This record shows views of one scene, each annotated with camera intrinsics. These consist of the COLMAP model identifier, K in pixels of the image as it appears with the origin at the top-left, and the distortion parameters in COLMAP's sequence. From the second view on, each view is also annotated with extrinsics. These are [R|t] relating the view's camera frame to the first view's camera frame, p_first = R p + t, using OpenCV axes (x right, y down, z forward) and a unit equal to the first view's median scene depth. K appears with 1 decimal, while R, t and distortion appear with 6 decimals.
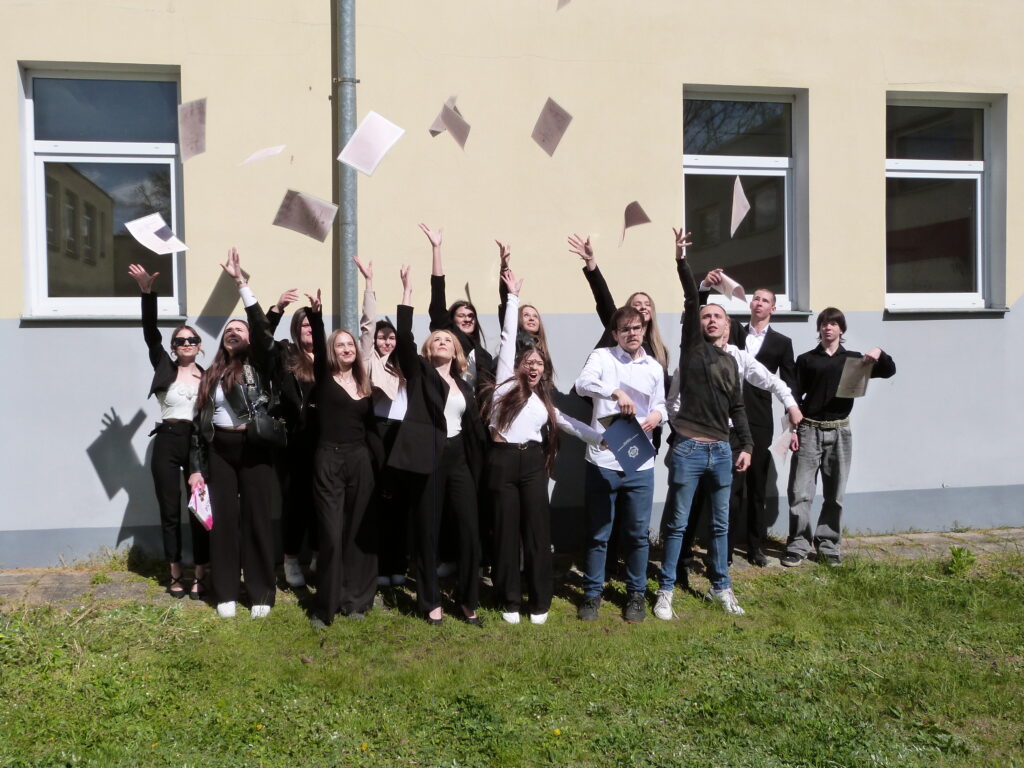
lens RADIAL K [[1037.2, 0, 512.0], [0, 1037.2, 384.0], [0, 0, 1]] dist [-0.008110, -0.005867]
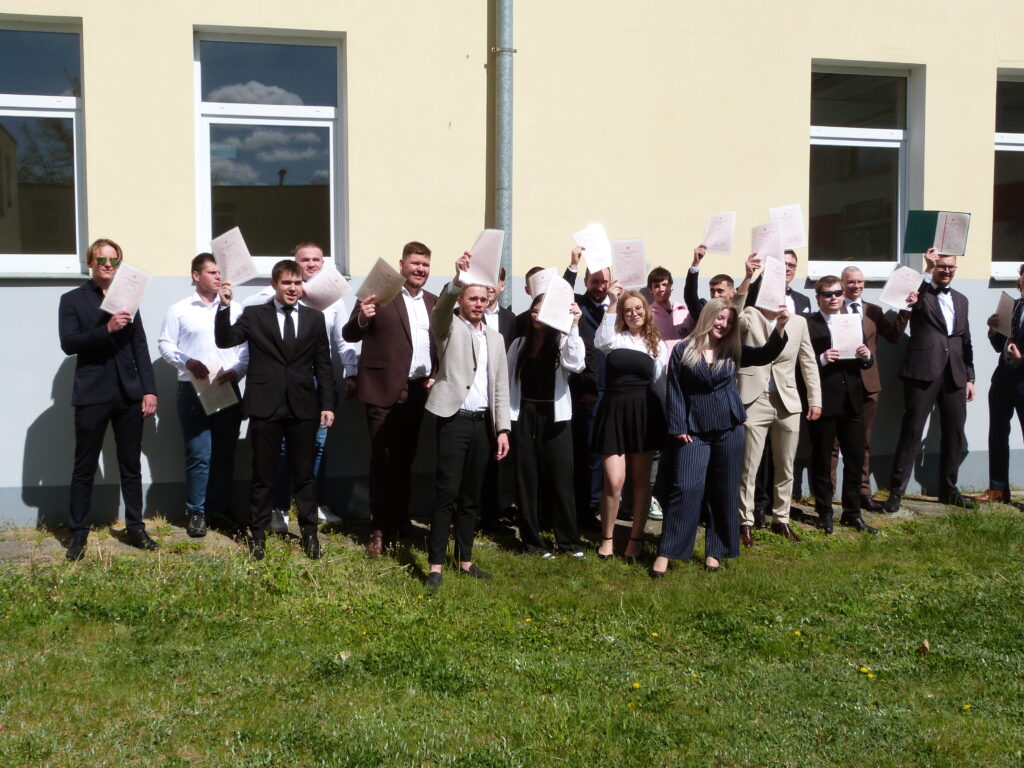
lens RADIAL K [[1178.0, 0, 512.0], [0, 1178.0, 384.0], [0, 0, 1]] dist [-0.012114, 0.018762]
pose [[0.998430, 0.006862, 0.055595, -0.214408], [-0.008082, 0.999731, 0.021736, 0.015883], [-0.055431, -0.022151, 0.998217, -0.185057]]
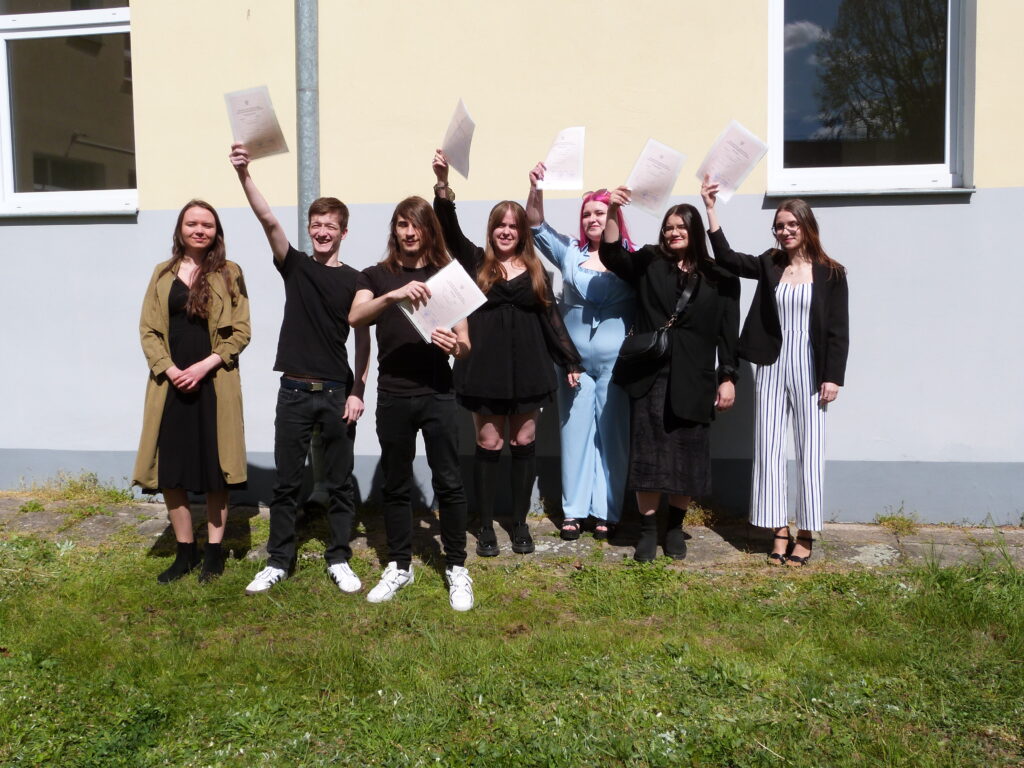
lens RADIAL K [[1121.3, 0, 512.0], [0, 1121.3, 373.0], [0, 0, 1]] dist [0.012018, -0.059689]
pose [[0.938586, 0.020365, -0.344443, 0.263152], [-0.013176, 0.999644, 0.023200, 0.023654], [0.344793, -0.017237, 0.938521, 0.103520]]
